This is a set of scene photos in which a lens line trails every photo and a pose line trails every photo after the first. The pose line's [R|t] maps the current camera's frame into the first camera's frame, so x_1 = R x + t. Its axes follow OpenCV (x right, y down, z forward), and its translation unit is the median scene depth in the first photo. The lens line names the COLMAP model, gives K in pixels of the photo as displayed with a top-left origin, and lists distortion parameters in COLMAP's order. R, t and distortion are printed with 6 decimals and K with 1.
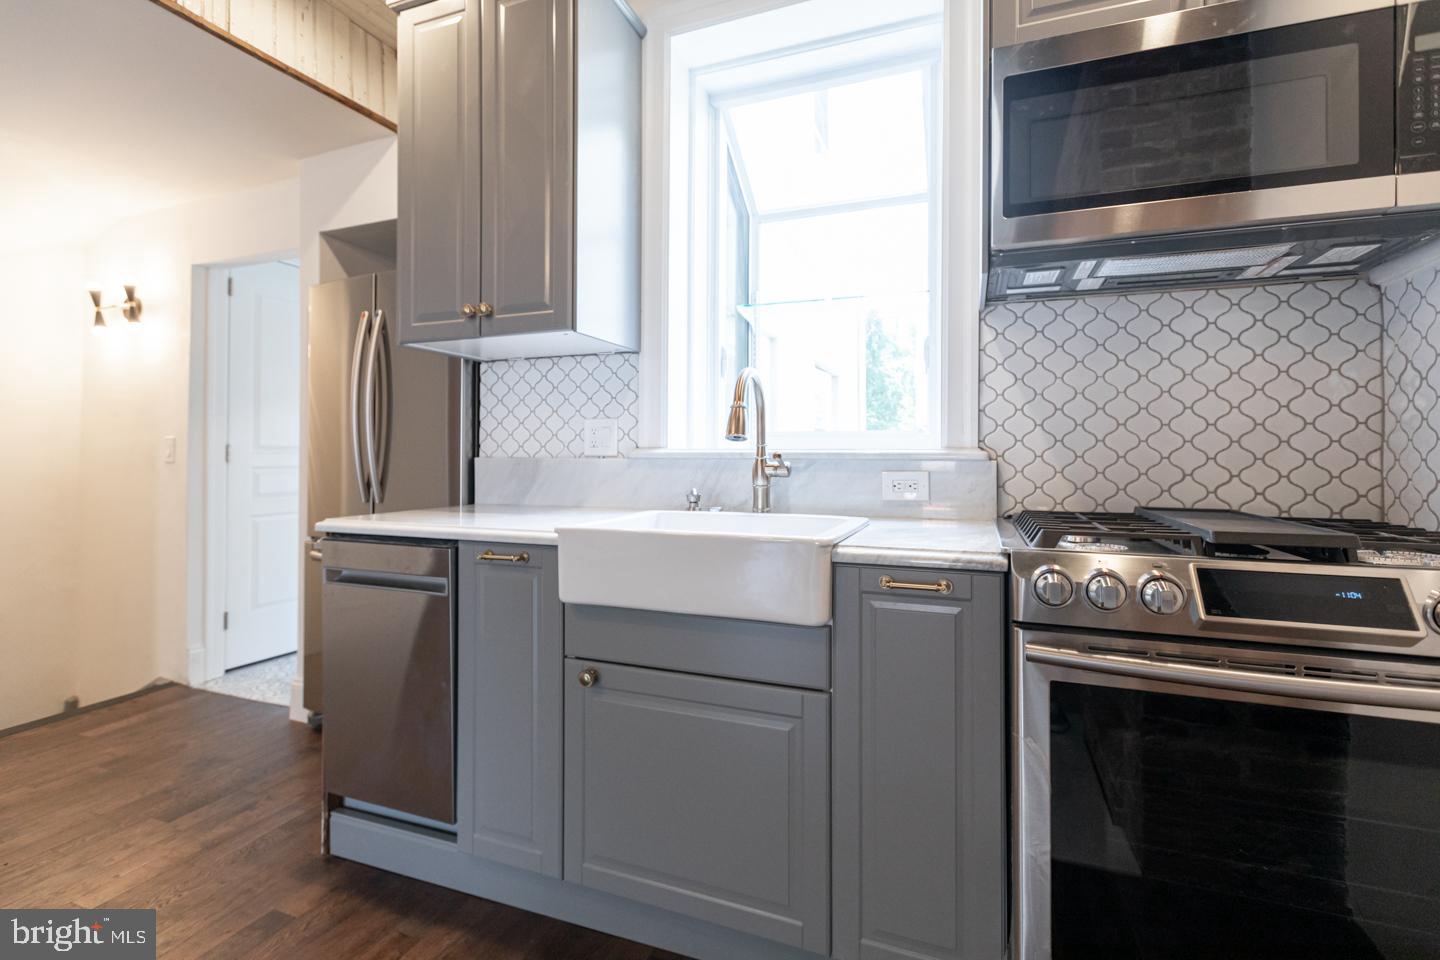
lens RADIAL K [[652.1, 0, 717.6], [0, 652.1, 448.5], [0, 0, 1]] dist [0.003439, 0.000367]
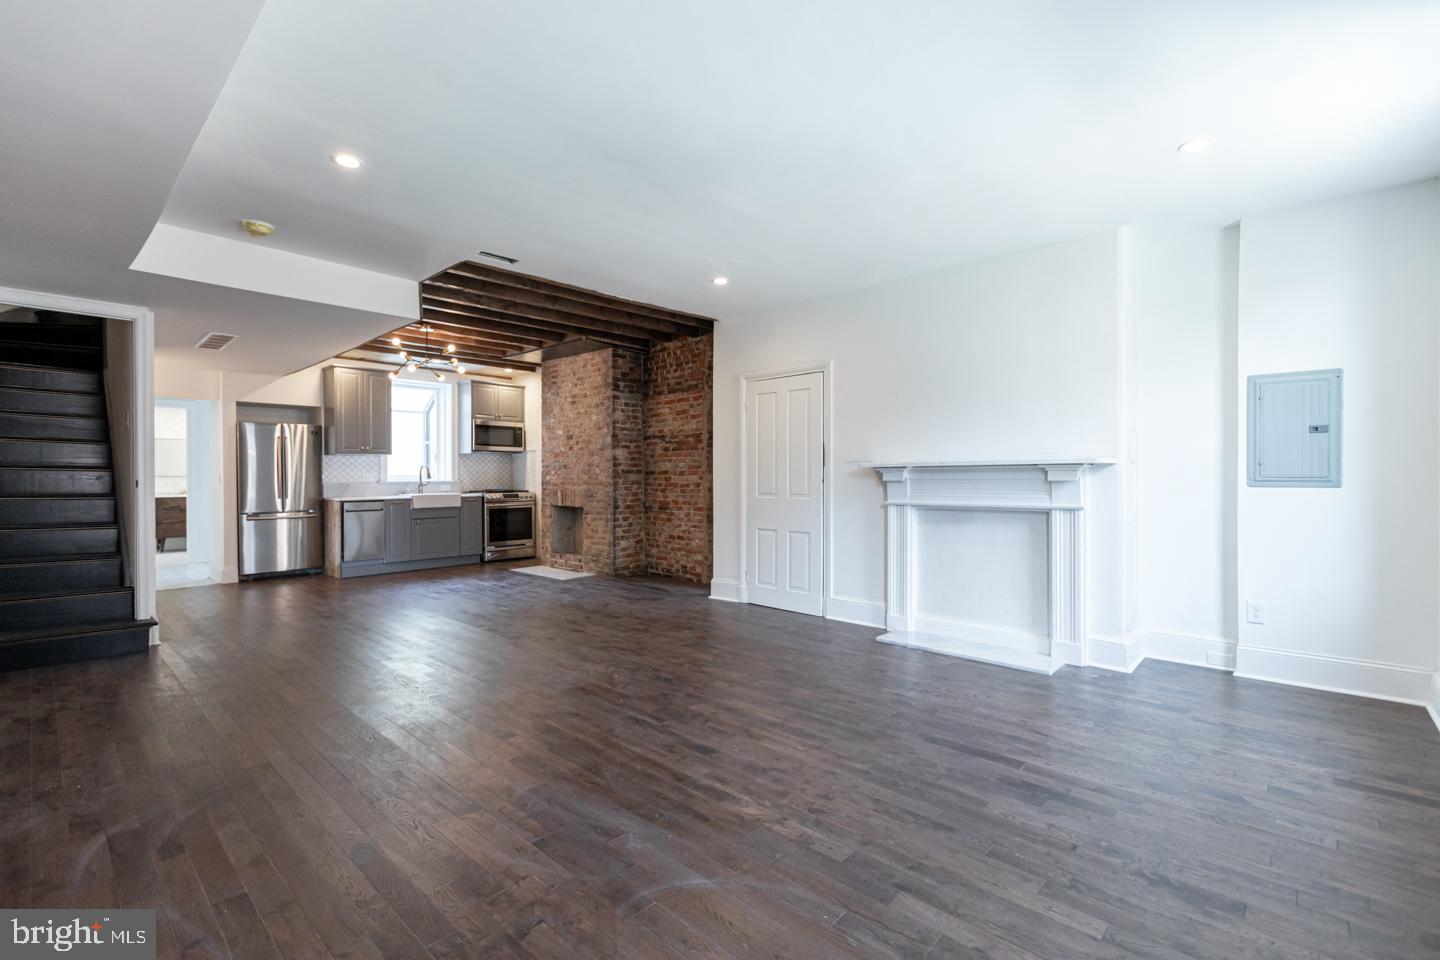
lens RADIAL K [[638.6, 0, 717.6], [0, 638.6, 478.2], [0, 0, 1]] dist [0.000668, -0.000224]
pose [[0.367249, -0.006262, 0.930101, -2.863645], [-0.004446, 0.999954, 0.008487, -0.053859], [-0.930112, -0.007253, 0.367205, -2.231626]]
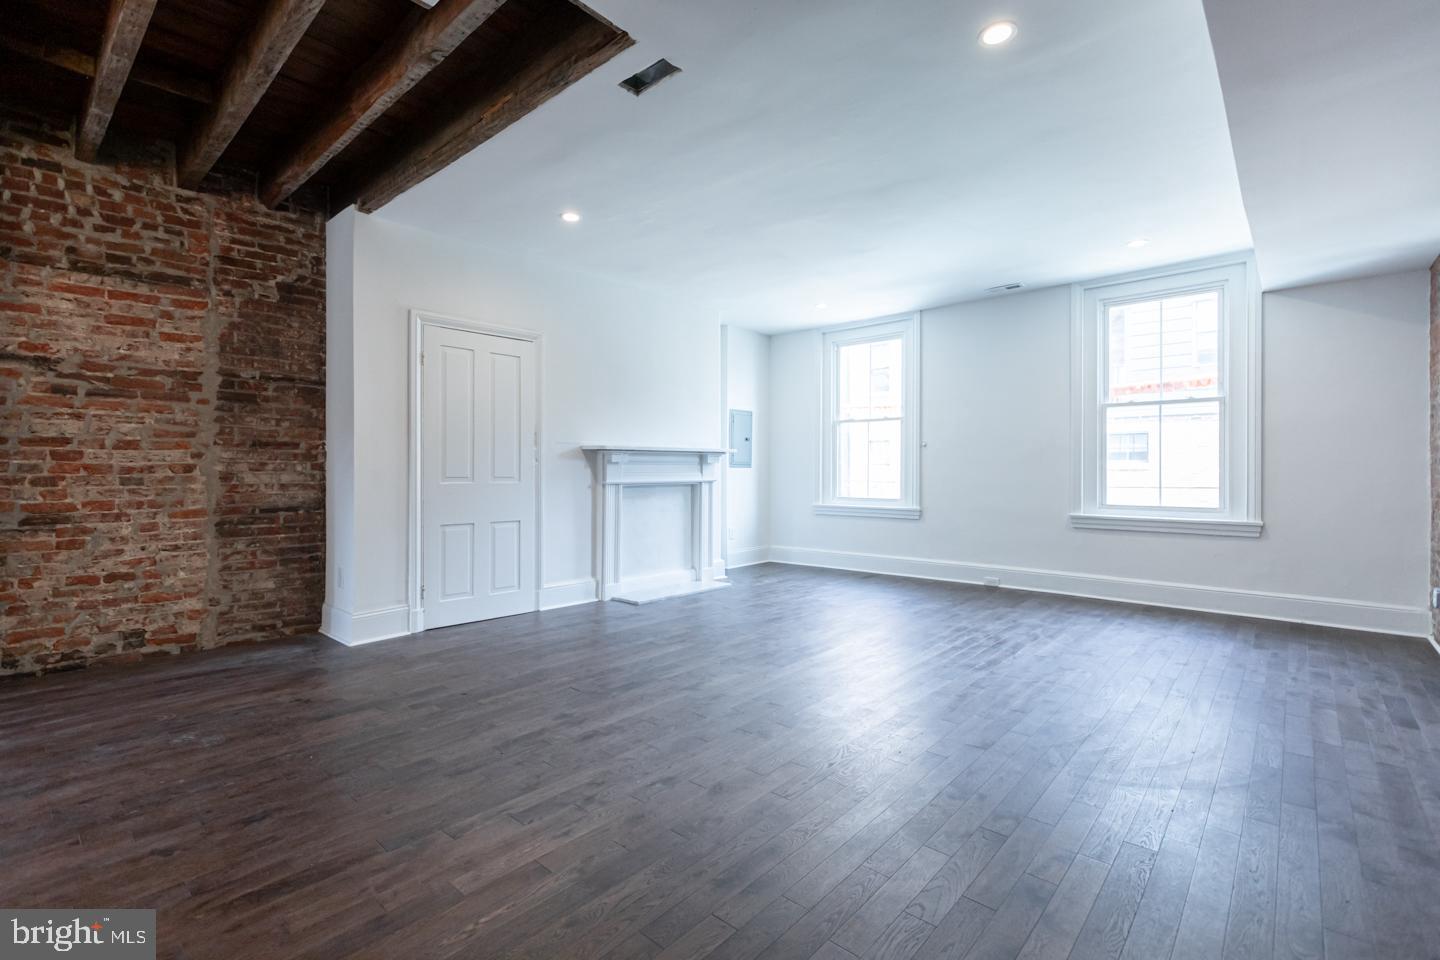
lens RADIAL K [[650.7, 0, 712.7], [0, 650.7, 472.7], [0, 0, 1]] dist [-0.001074, 0.000543]
pose [[-0.937001, -0.003808, 0.349305, -1.856349], [-0.006216, 0.999964, -0.005775, 0.018491], [-0.349271, -0.007582, -0.936991, 0.118974]]
